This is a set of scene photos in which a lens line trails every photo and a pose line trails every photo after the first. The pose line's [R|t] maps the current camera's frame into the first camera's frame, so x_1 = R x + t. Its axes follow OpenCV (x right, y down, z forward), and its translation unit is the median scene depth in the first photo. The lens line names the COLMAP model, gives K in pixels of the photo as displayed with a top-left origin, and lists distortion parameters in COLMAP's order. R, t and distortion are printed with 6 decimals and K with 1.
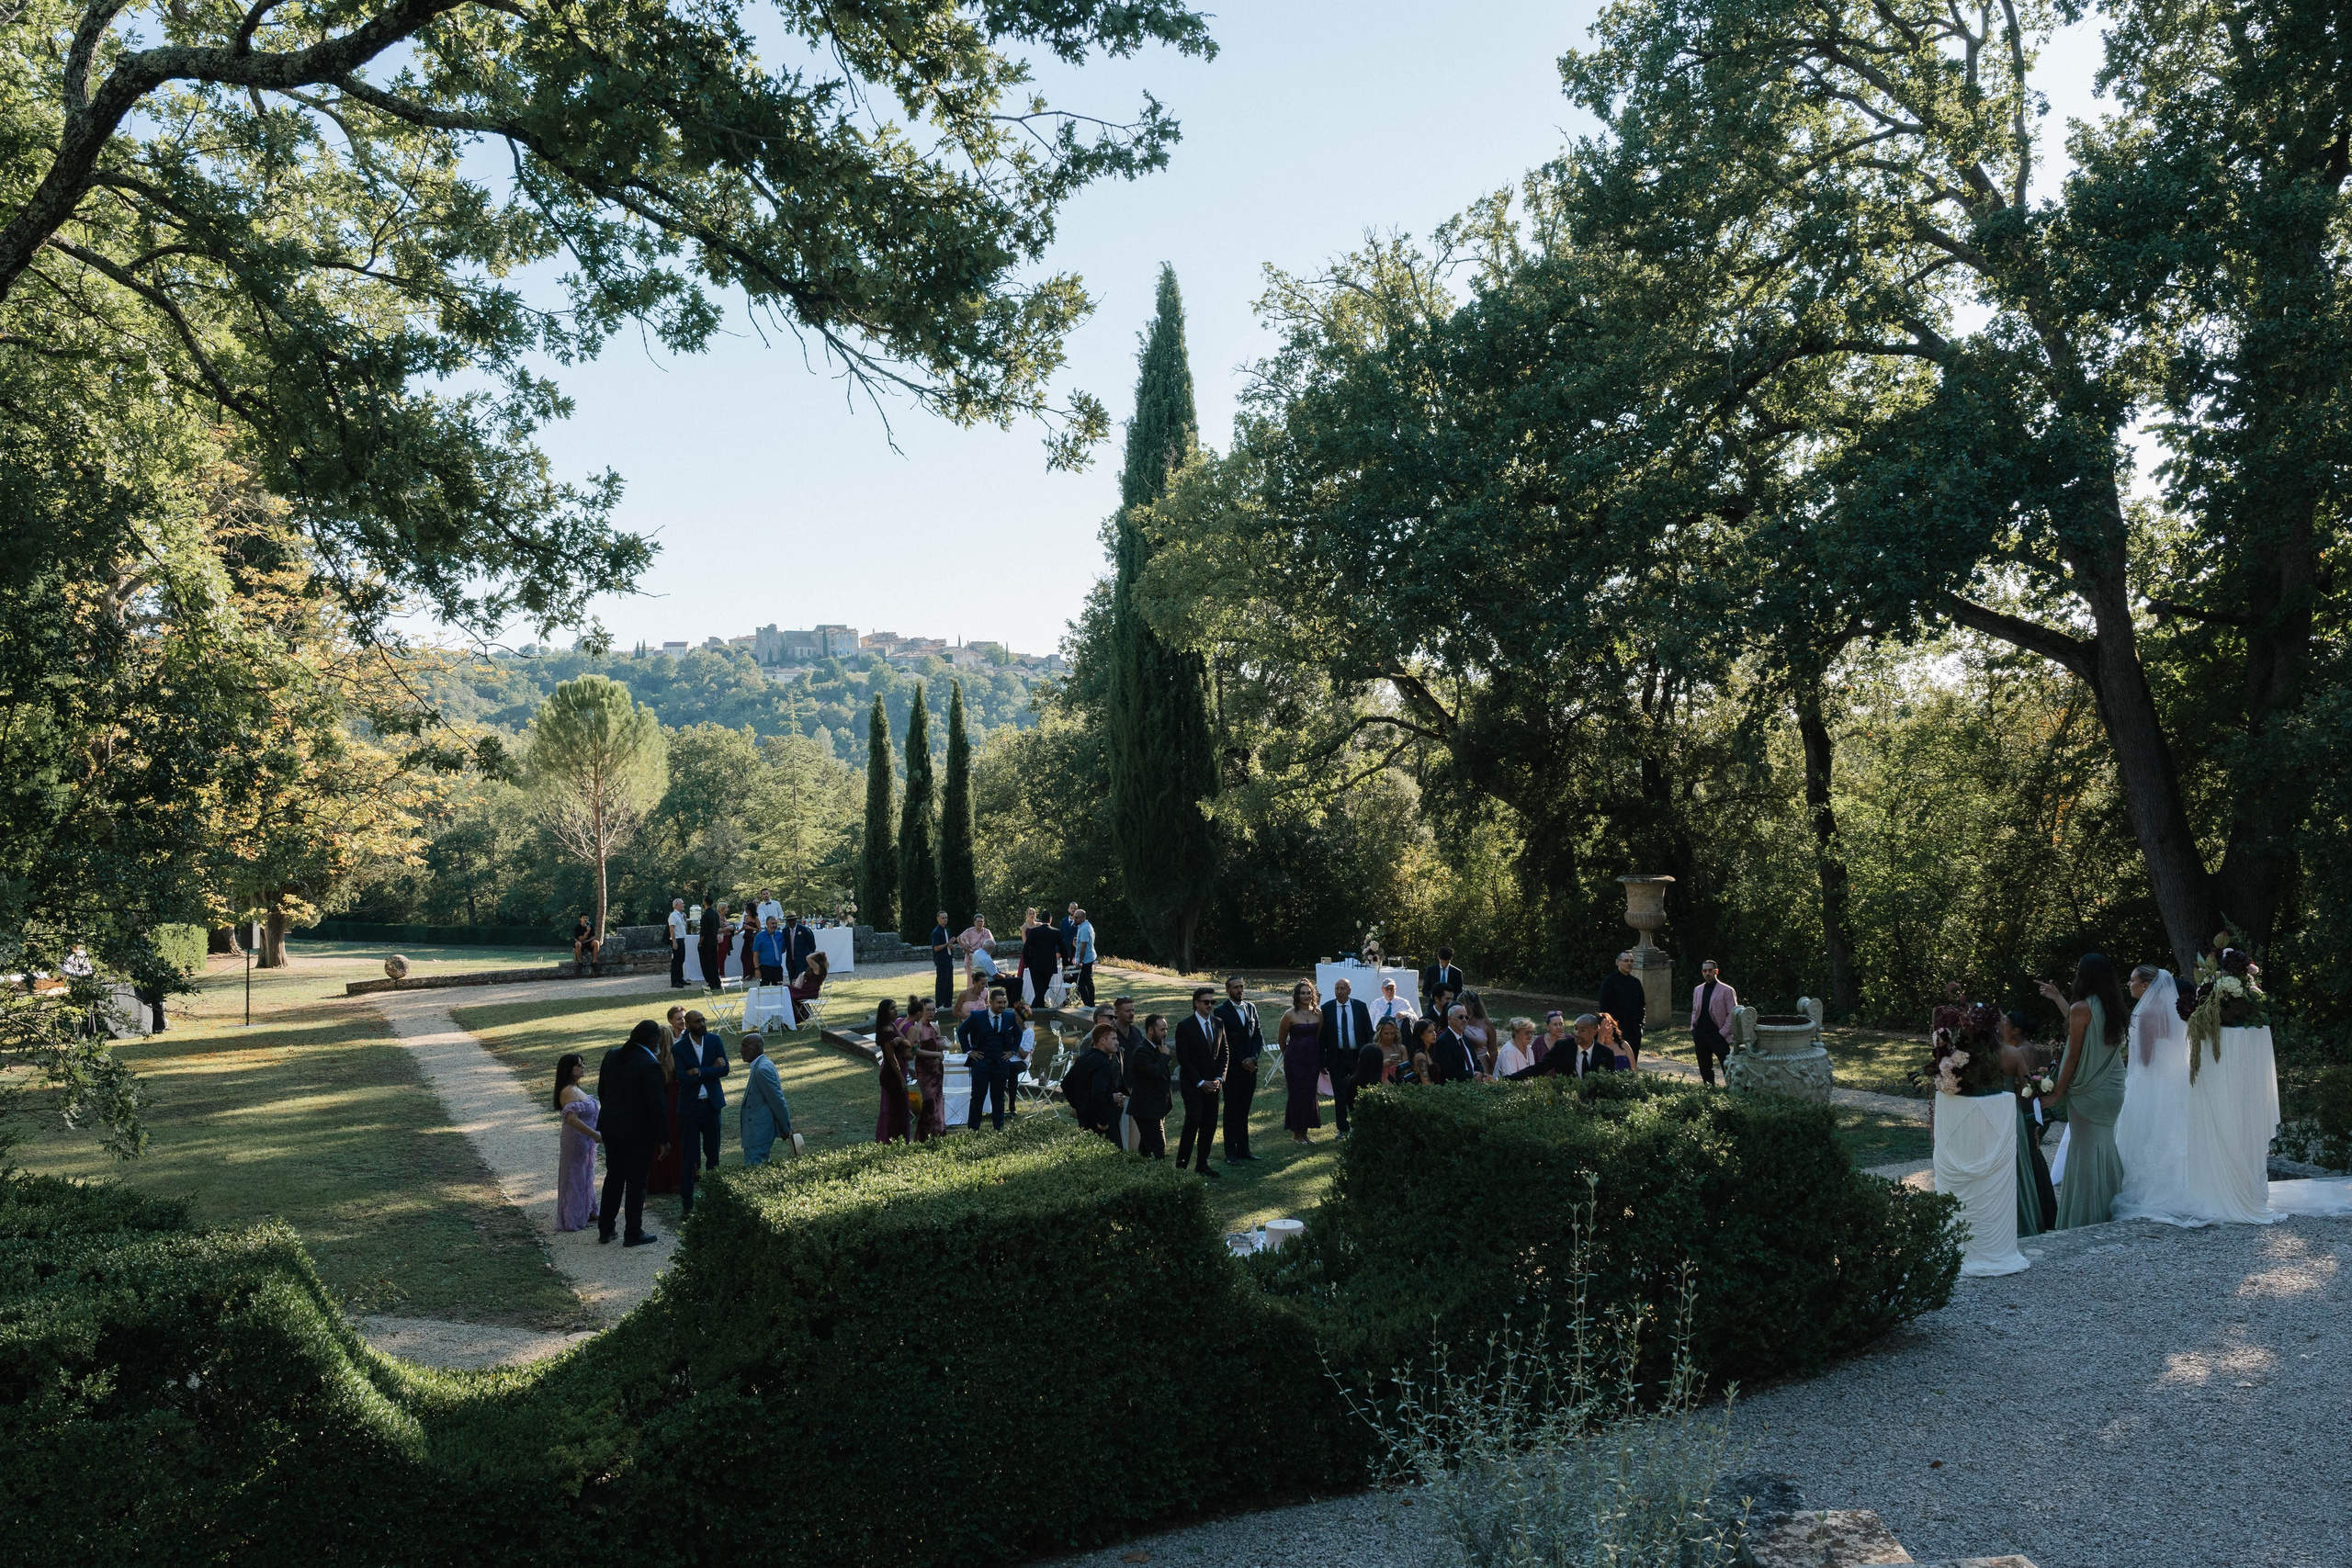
lens RADIAL K [[2092.3, 0, 1180.3], [0, 2092.3, 770.8], [0, 0, 1]] dist [0.064370, 0.001109]
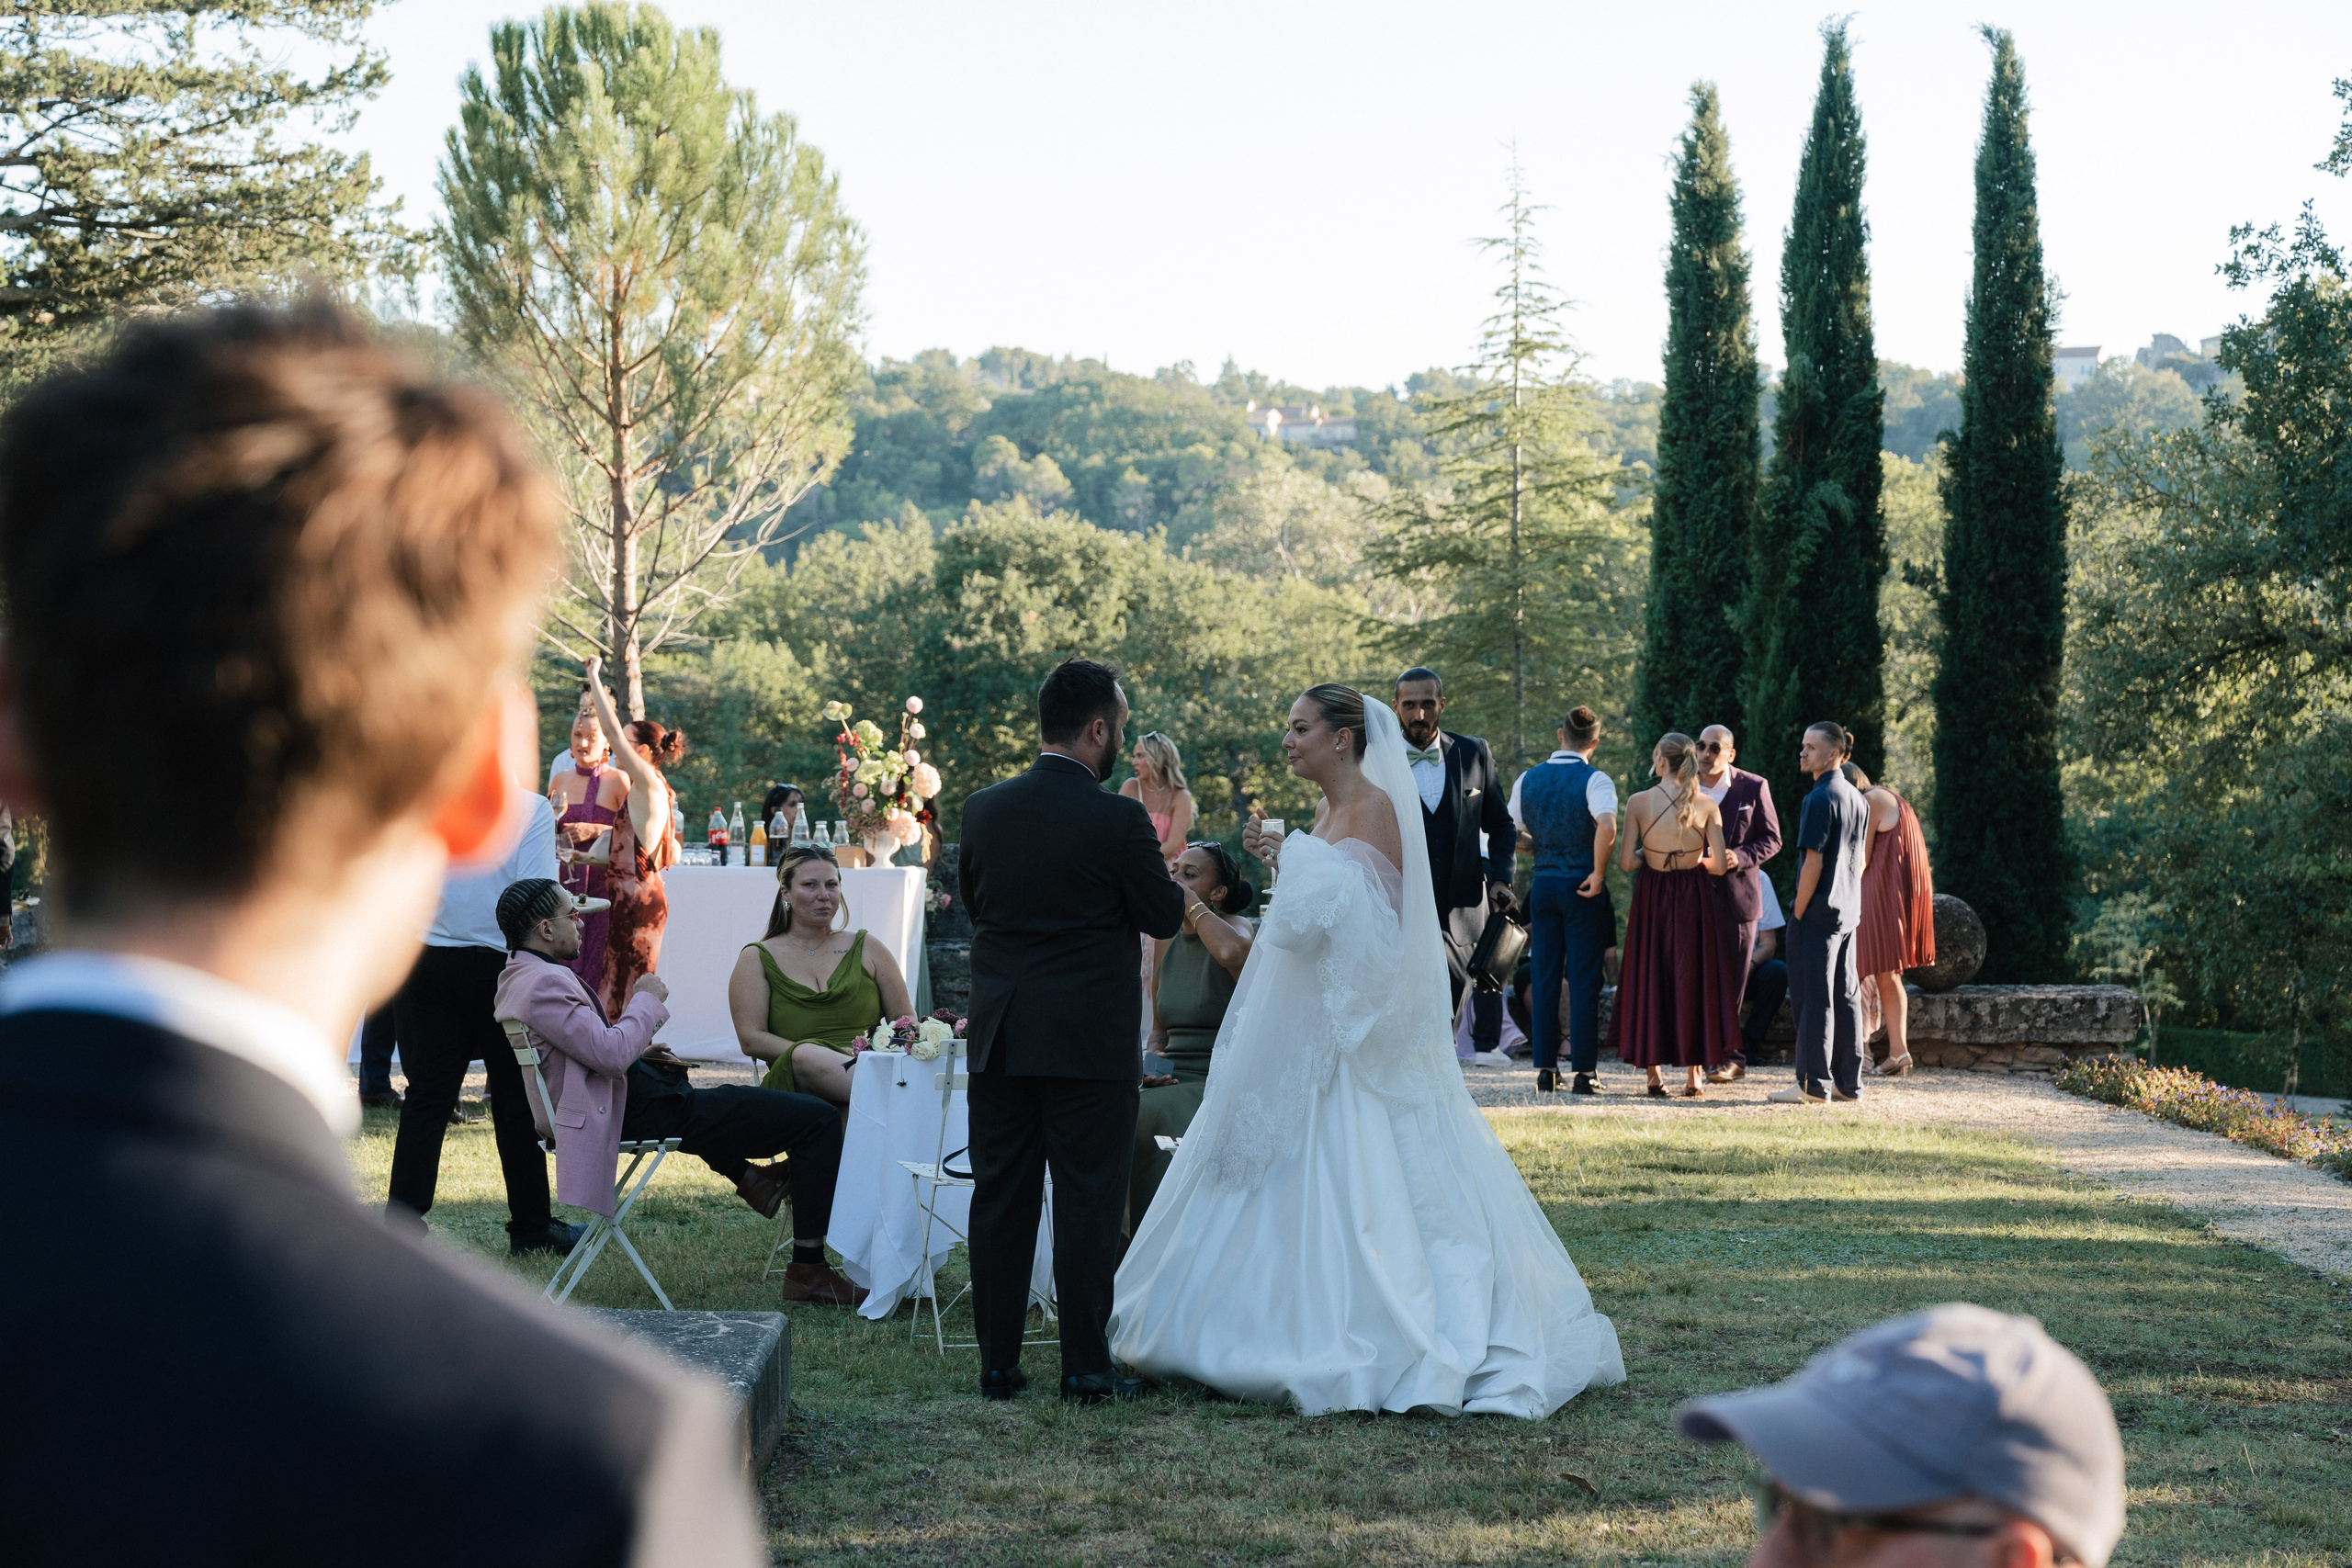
lens RADIAL K [[4684.5, 0, 1169.9], [0, 4684.5, 779.6], [0, 0, 1]] dist [0.057120, 0.000000]
pose [[0.897692, 0.026459, -0.439829, 0.105255], [-0.018609, 0.999581, 0.022152, 0.067653], [0.440231, -0.011701, 0.897808, 0.709366]]
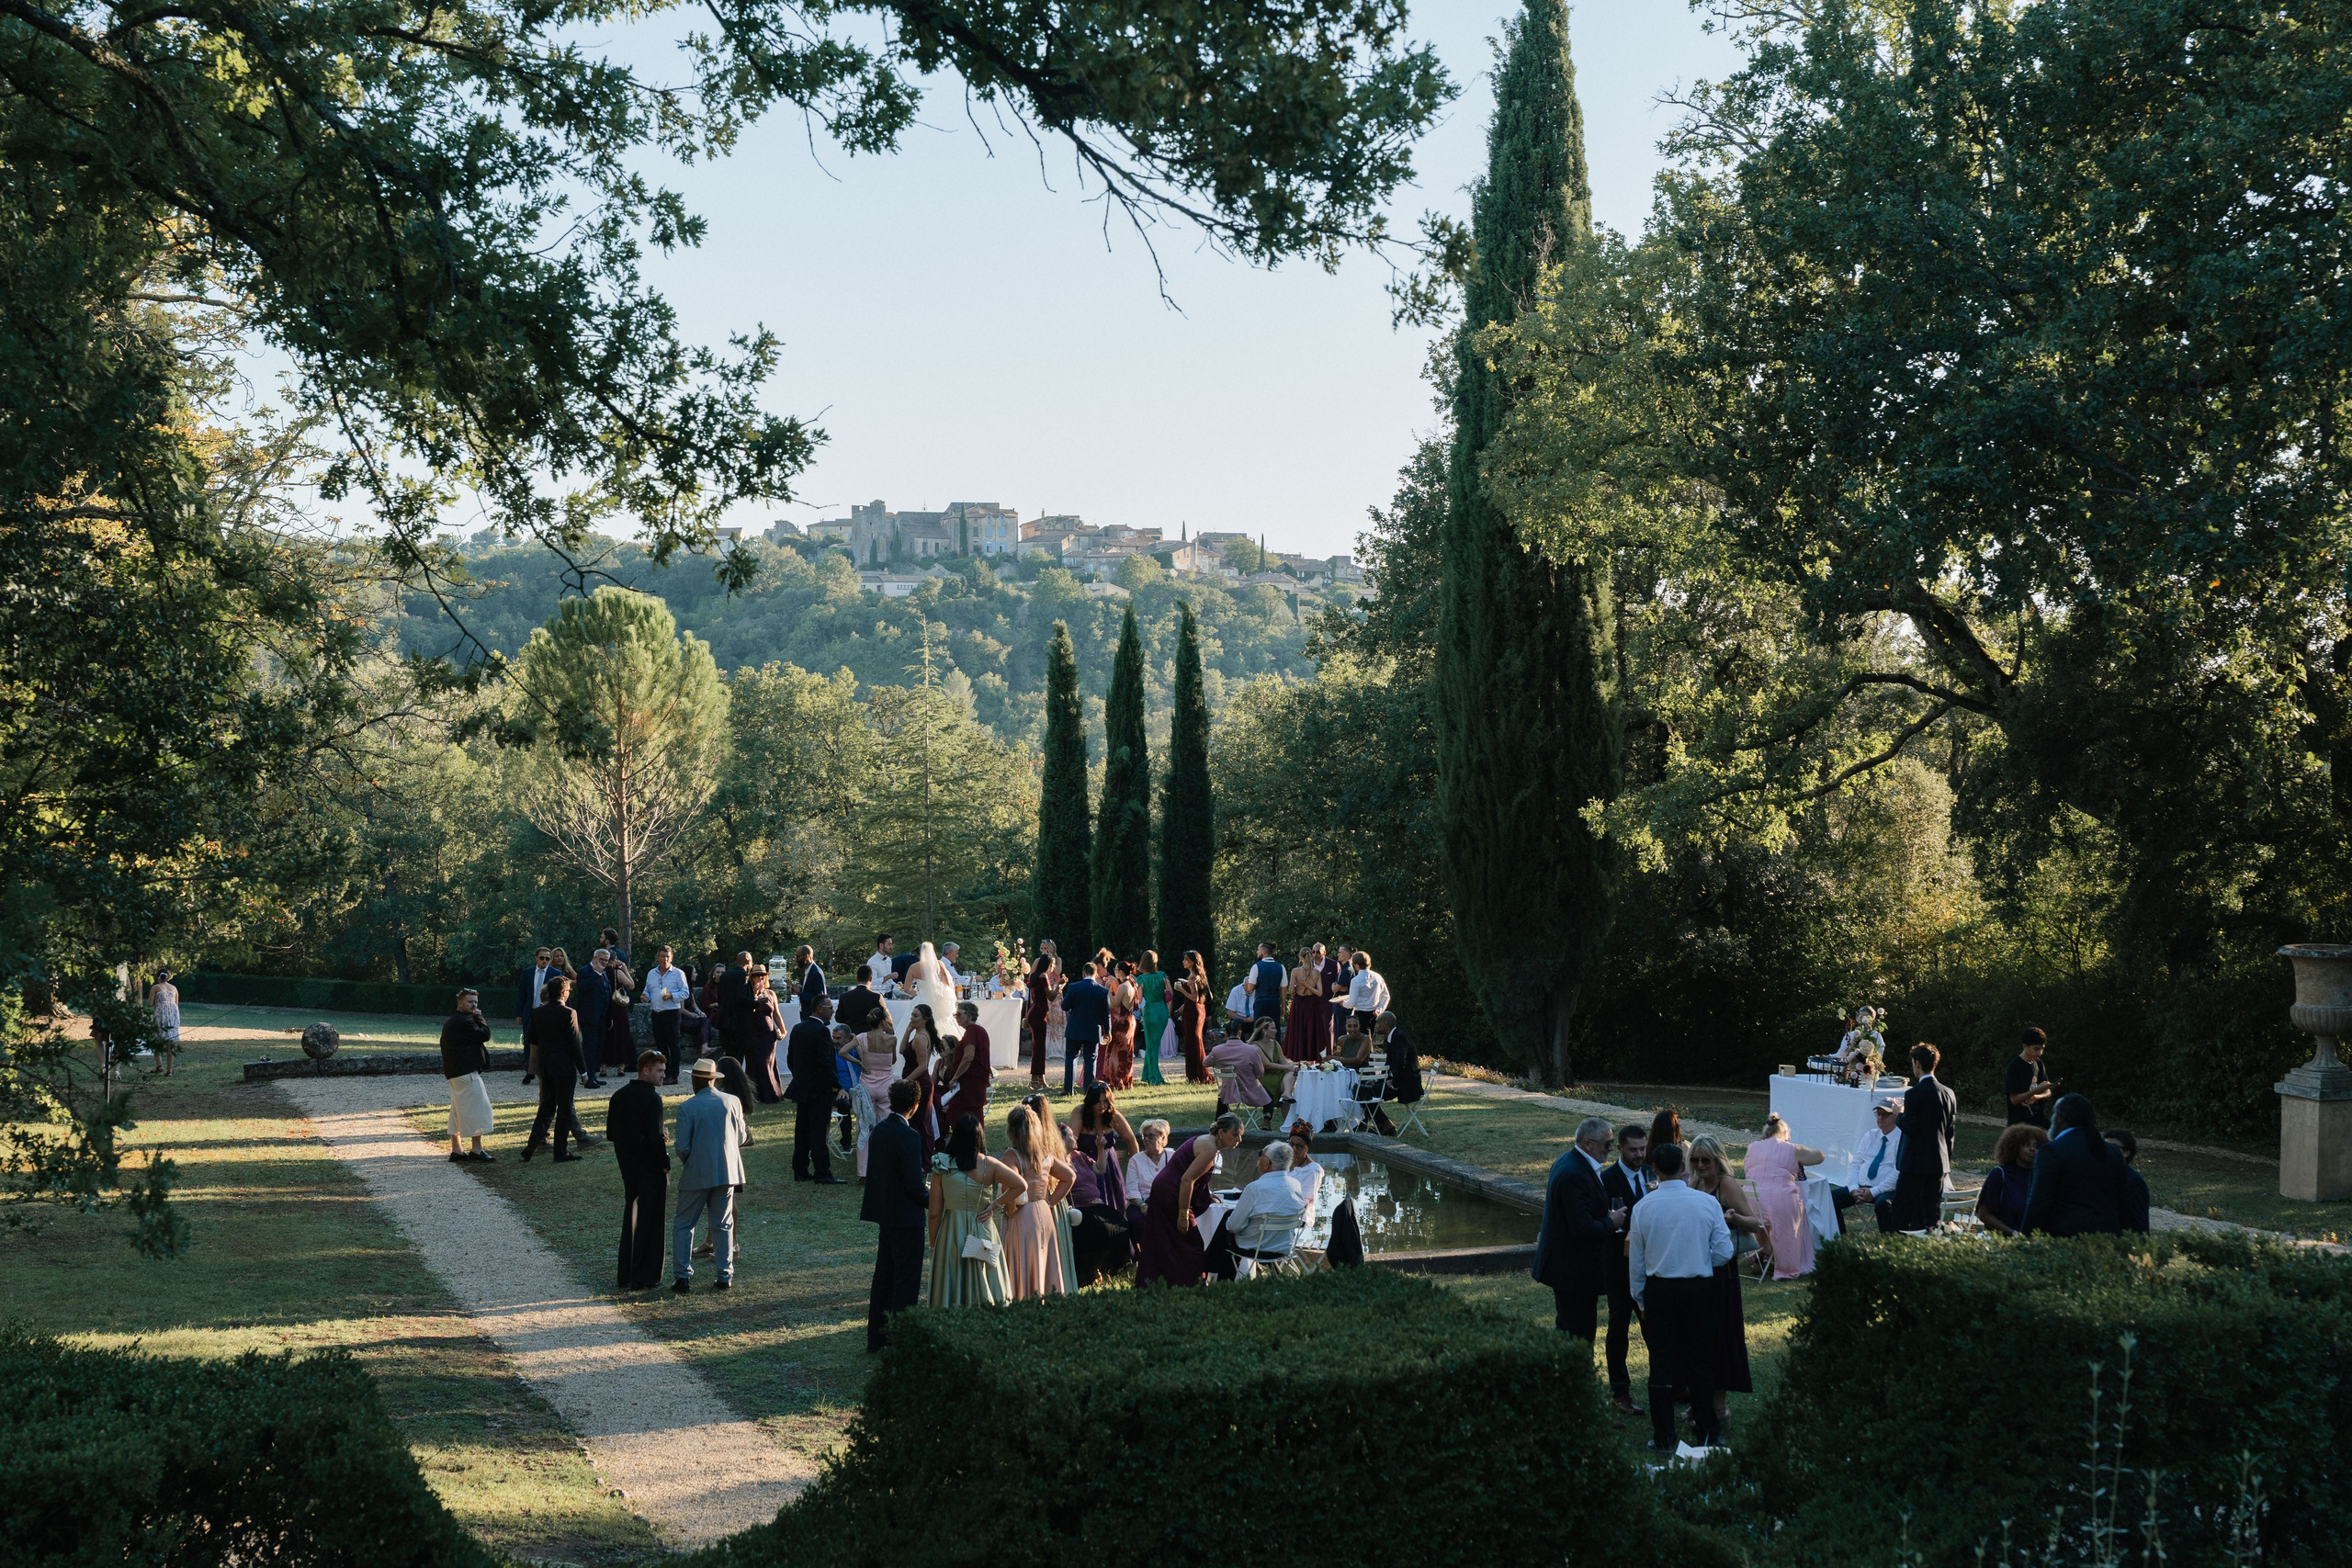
lens RADIAL K [[3519.7, 0, 1175.0], [0, 3519.7, 808.3], [0, 0, 1]] dist [0.053091, 0.000000]
pose [[0.994269, 0.020252, -0.104974, -0.001795], [-0.018506, 0.999674, 0.017582, -0.001447], [0.105296, -0.015539, 0.994320, -0.049882]]
